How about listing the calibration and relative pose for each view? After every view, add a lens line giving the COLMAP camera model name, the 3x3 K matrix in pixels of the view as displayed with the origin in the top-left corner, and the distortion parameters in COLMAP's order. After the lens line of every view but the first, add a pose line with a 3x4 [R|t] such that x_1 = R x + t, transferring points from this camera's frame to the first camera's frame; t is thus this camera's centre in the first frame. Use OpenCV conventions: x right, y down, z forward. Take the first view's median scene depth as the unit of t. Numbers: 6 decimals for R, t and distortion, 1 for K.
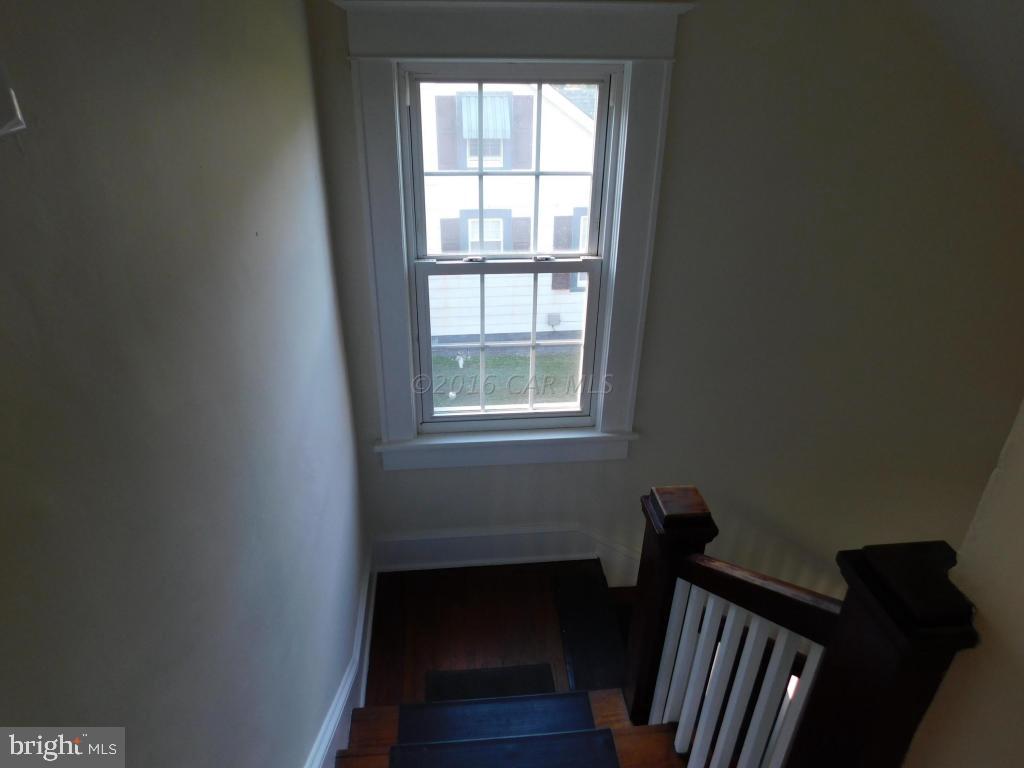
lens RADIAL K [[681.2, 0, 509.1], [0, 681.2, 386.1], [0, 0, 1]] dist [-0.071933, 0.061940]
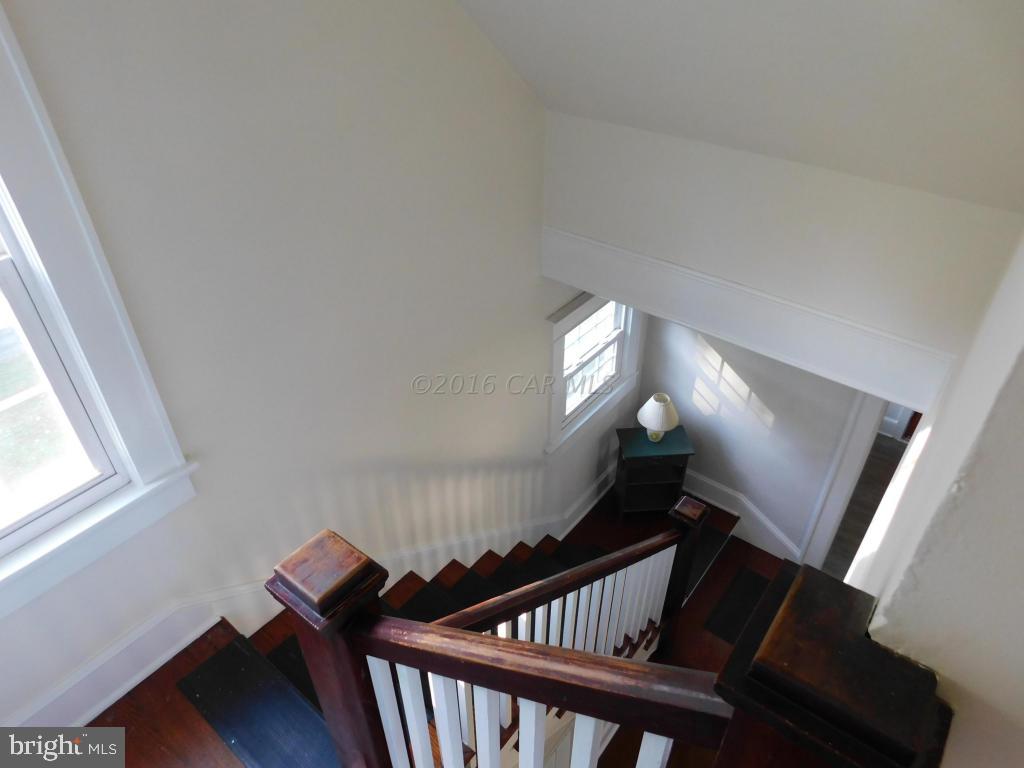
lens RADIAL K [[681.2, 0, 509.1], [0, 681.2, 386.1], [0, 0, 1]] dist [-0.071933, 0.061940]
pose [[0.692634, -0.448205, 0.565128, 0.050909], [0.361984, 0.893686, 0.265129, -0.071565], [-0.623879, 0.020930, 0.781241, 0.222406]]
